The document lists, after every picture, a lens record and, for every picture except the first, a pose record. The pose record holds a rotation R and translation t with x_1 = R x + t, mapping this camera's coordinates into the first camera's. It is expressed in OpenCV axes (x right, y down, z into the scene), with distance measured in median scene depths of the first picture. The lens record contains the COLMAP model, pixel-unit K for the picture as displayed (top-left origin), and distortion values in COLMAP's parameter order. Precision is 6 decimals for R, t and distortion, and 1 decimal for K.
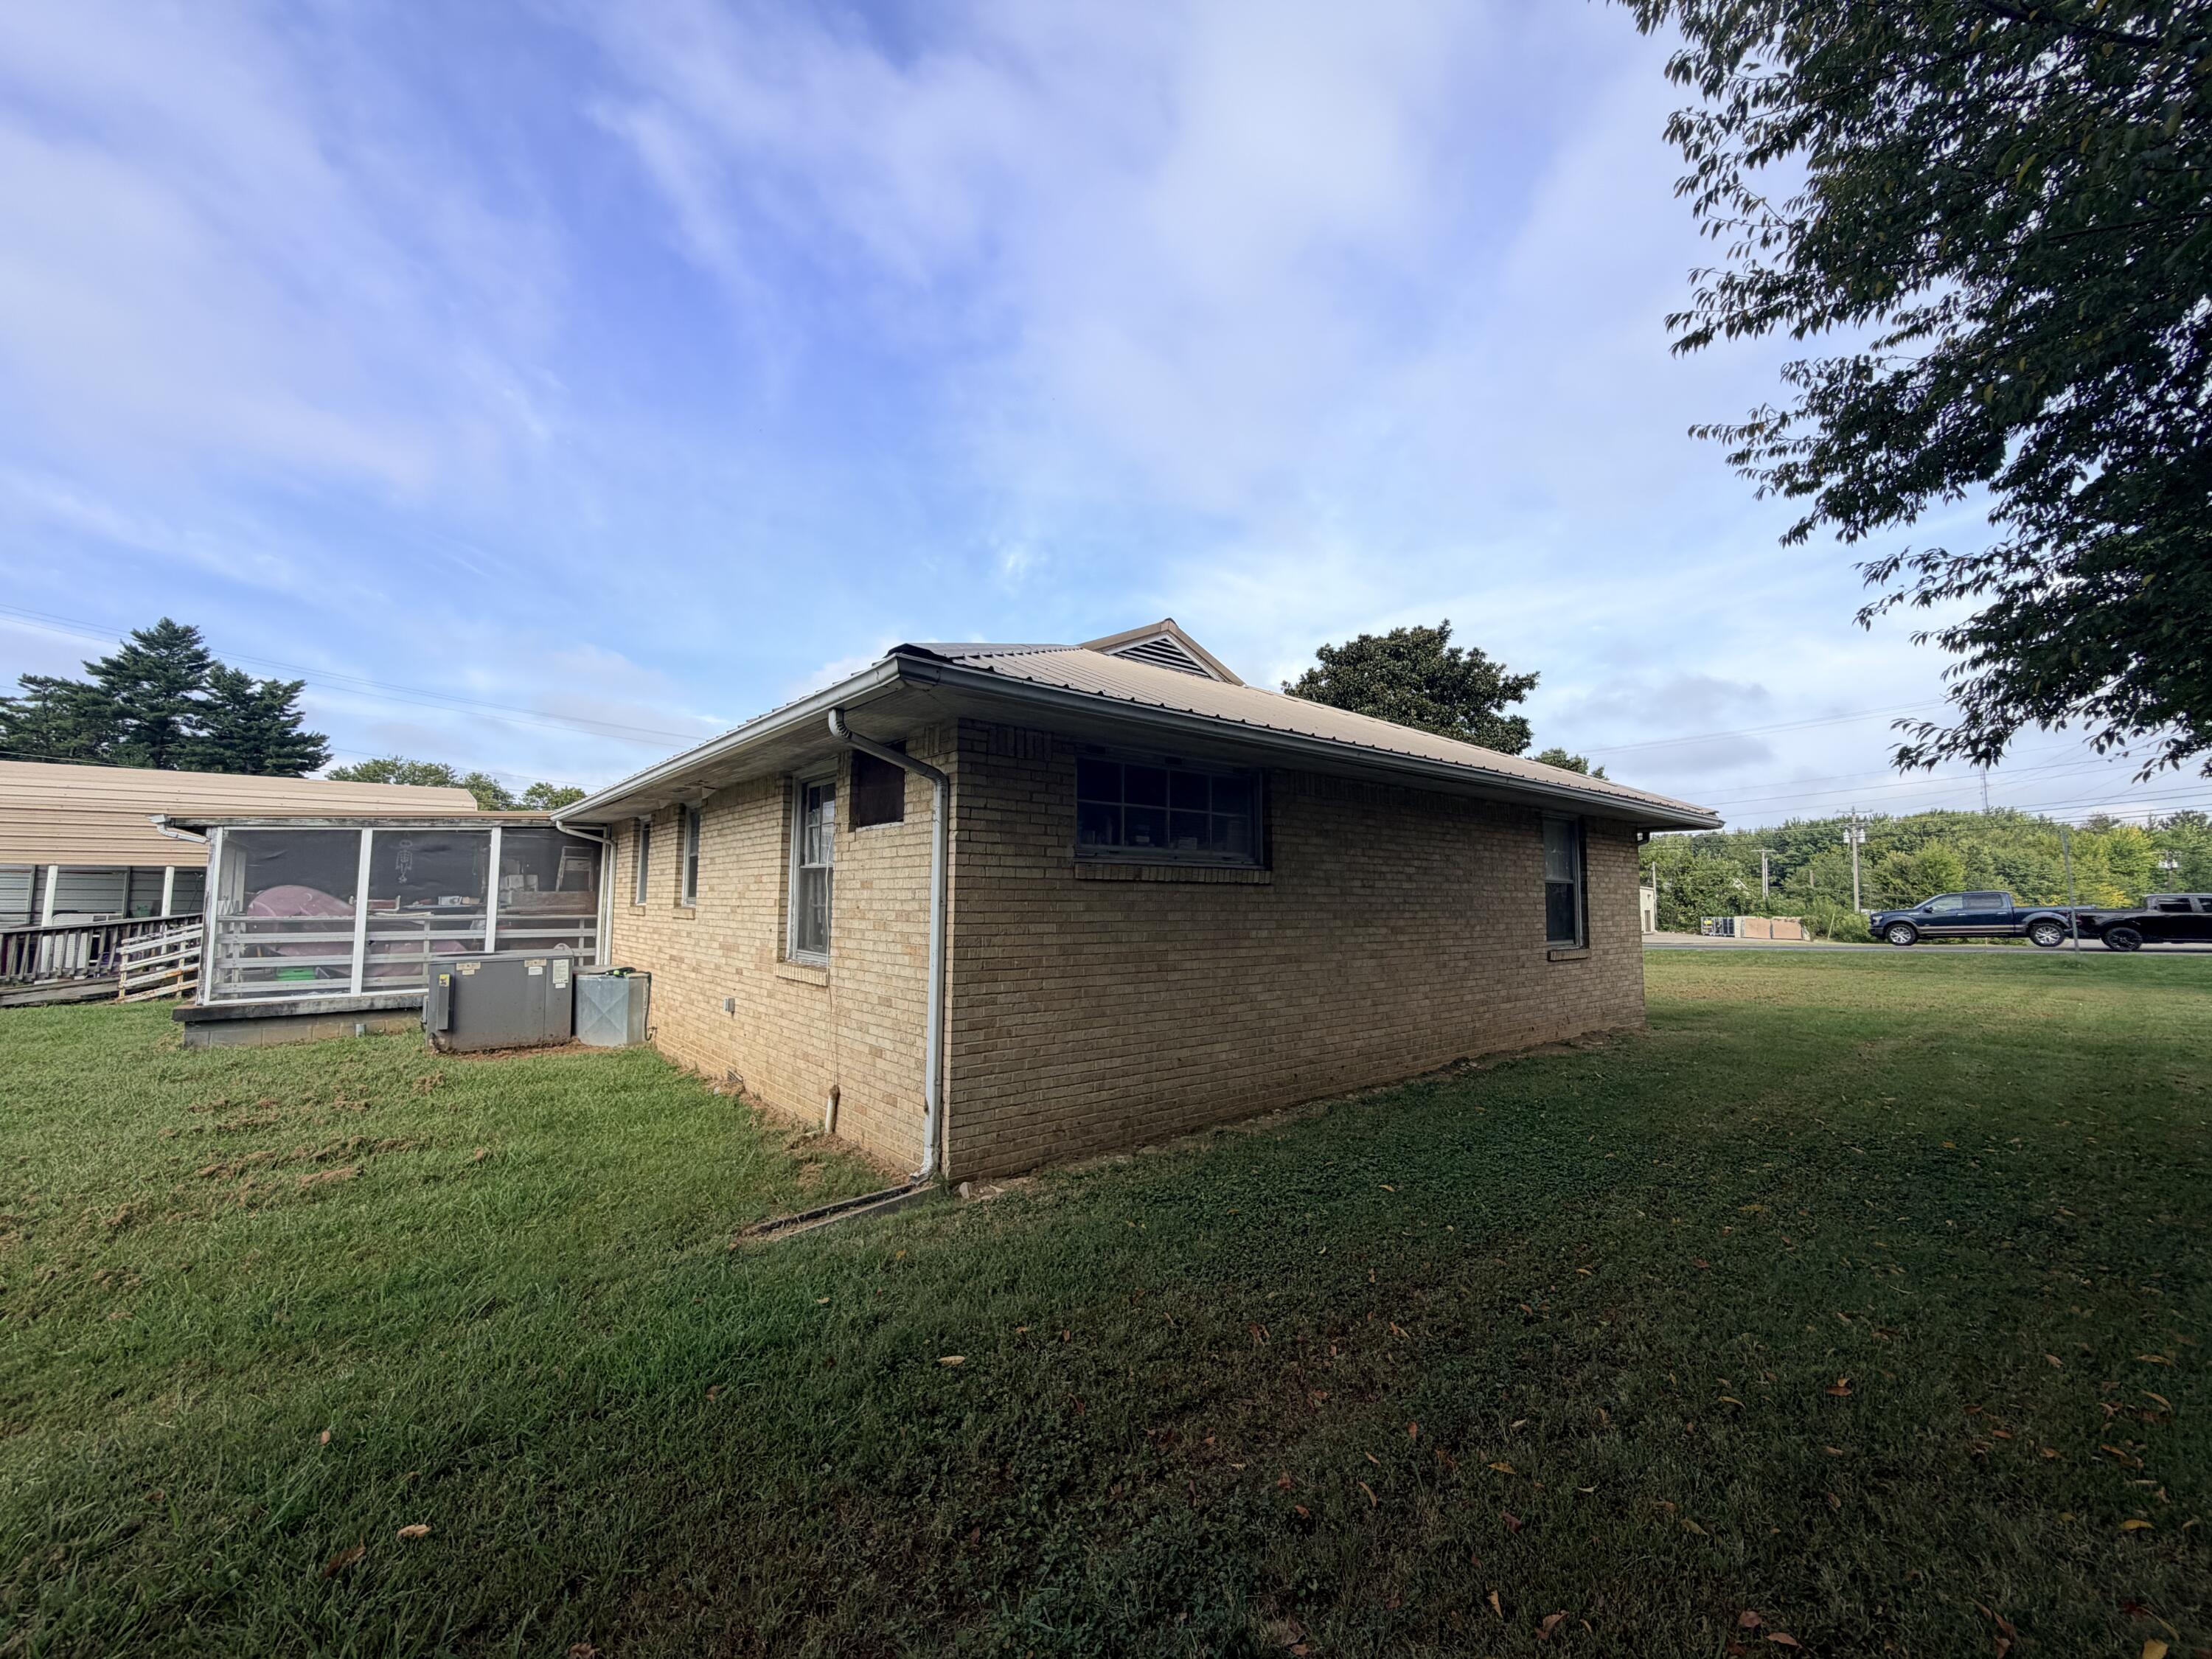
lens RADIAL K [[883.6, 0, 1088.6], [0, 883.6, 829.0], [0, 0, 1]] dist [0.002927, -0.000780]
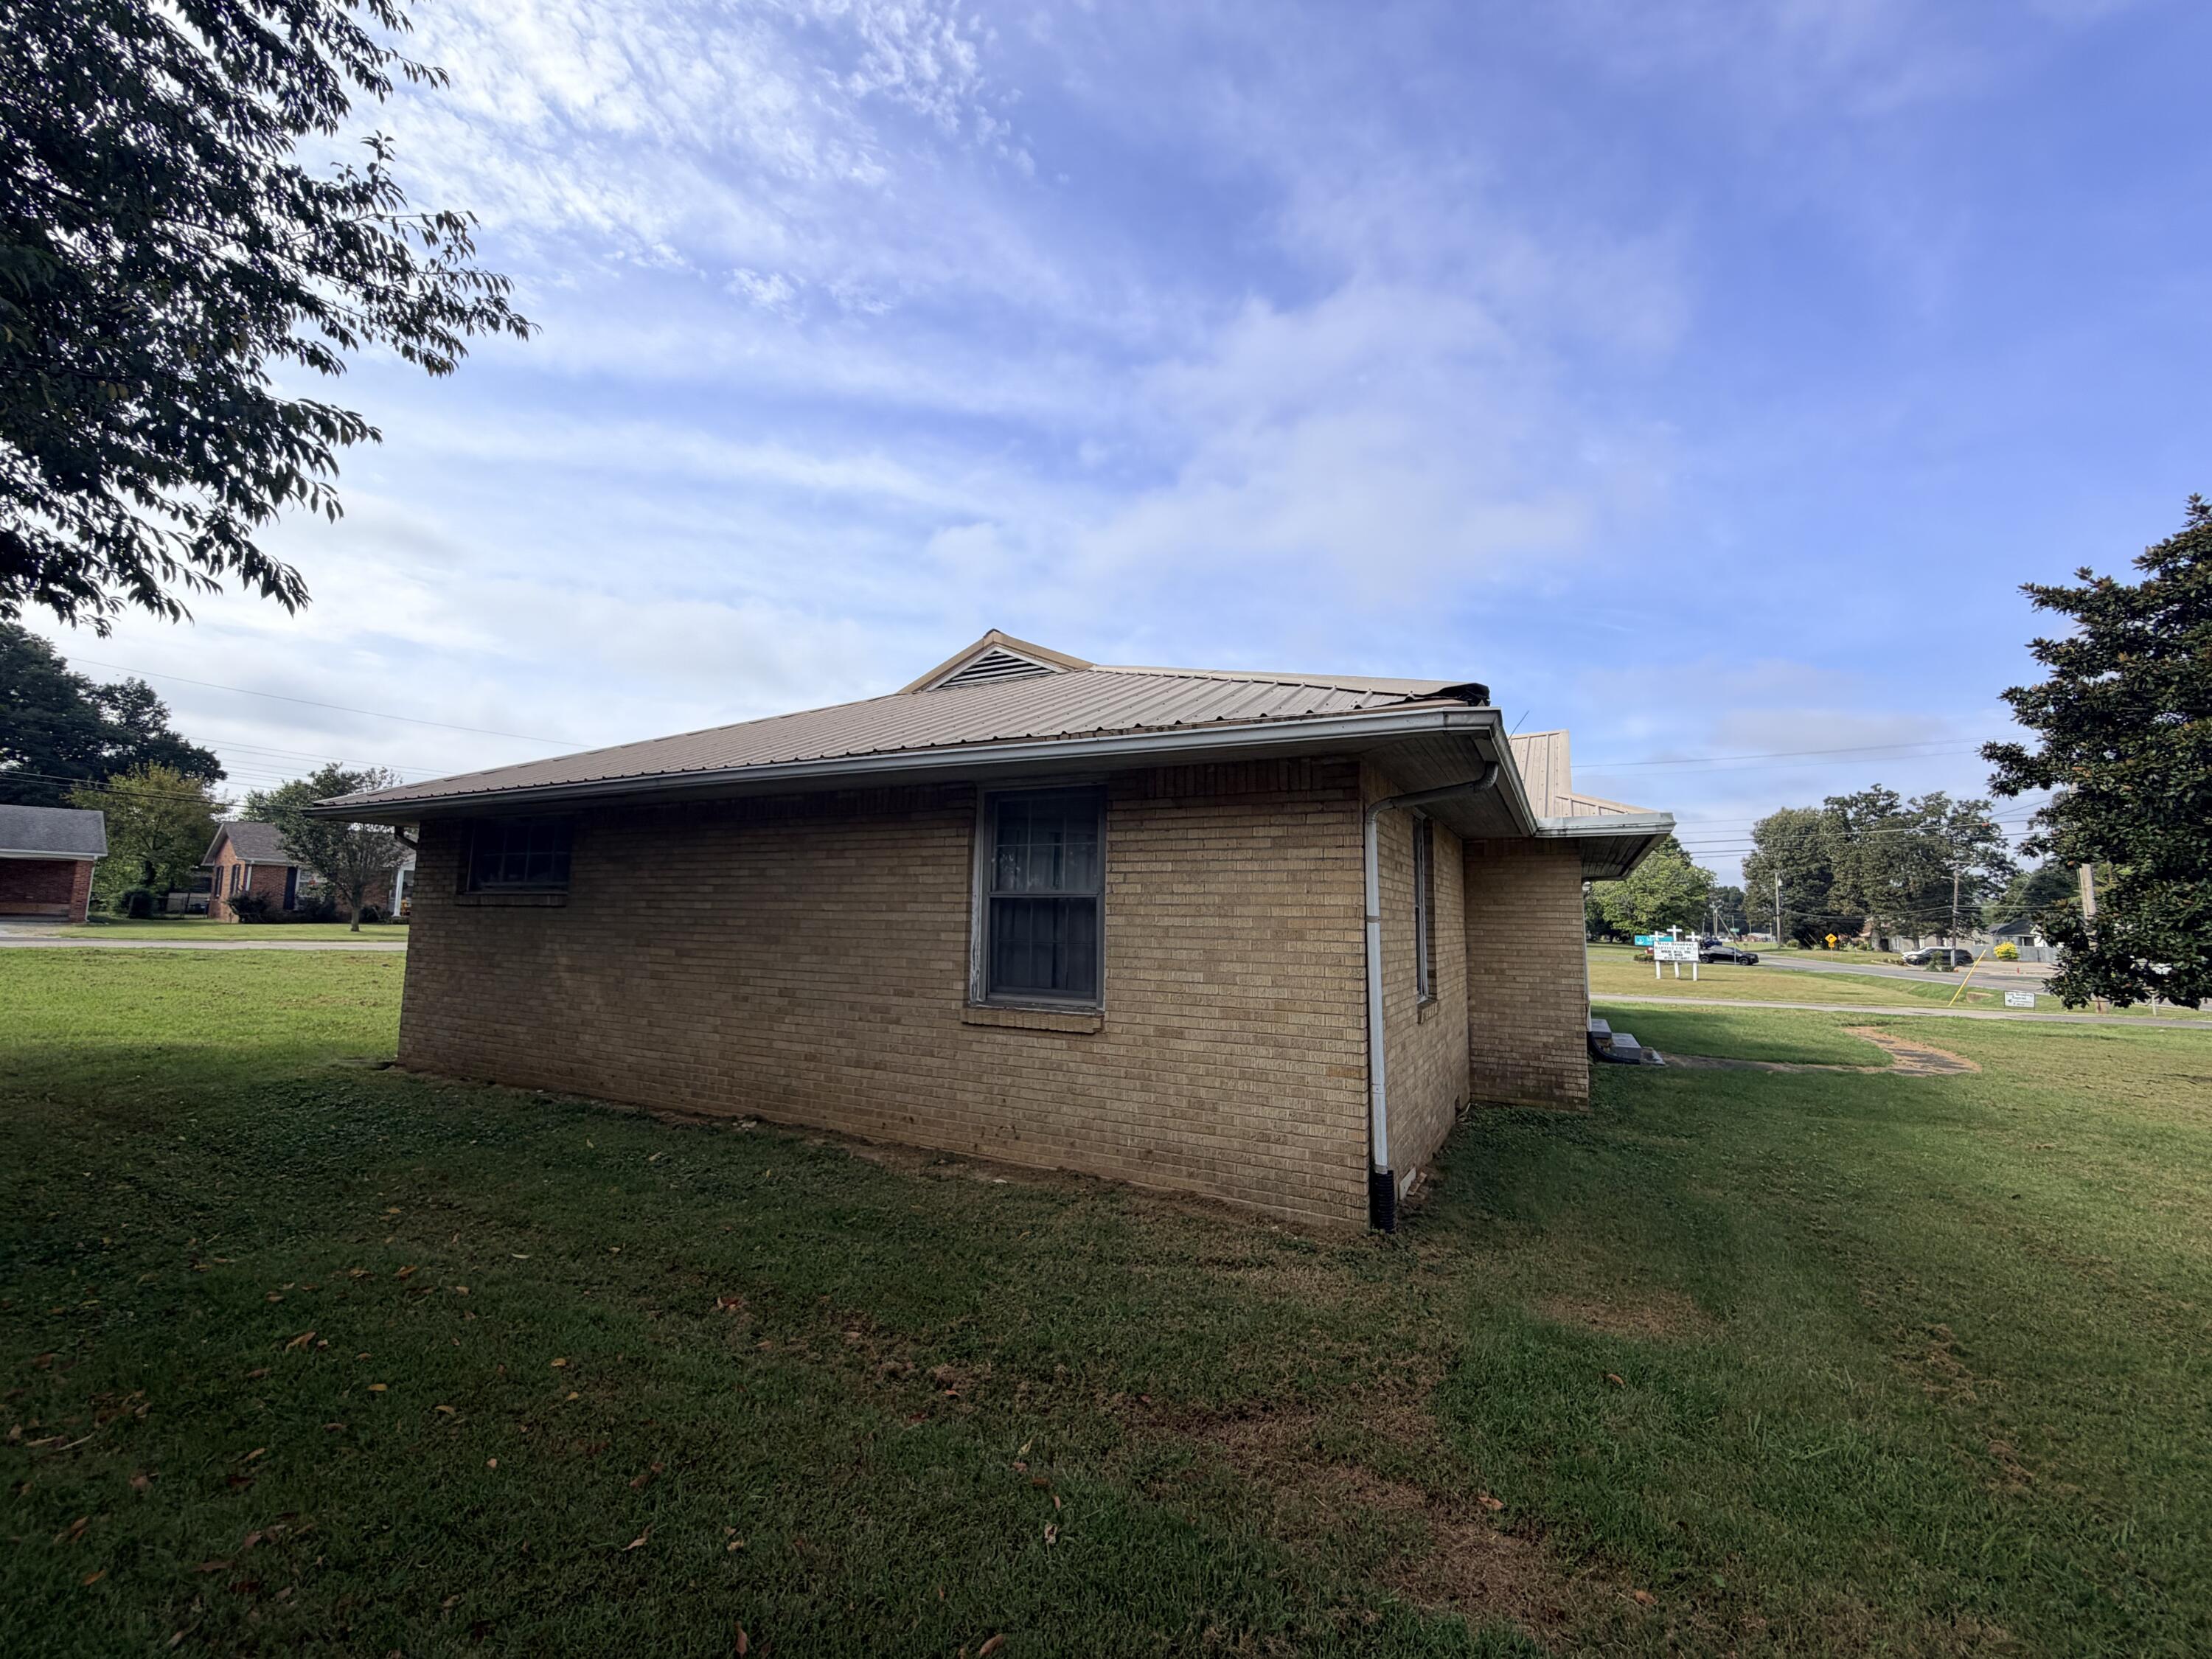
lens RADIAL K [[883.6, 0, 1088.6], [0, 883.6, 829.0], [0, 0, 1]] dist [0.002927, -0.000780]
pose [[0.376193, -0.100869, -0.921034, 1.032906], [0.057762, 0.994676, -0.085341, 0.064976], [0.924739, -0.021096, 0.380016, 0.767752]]
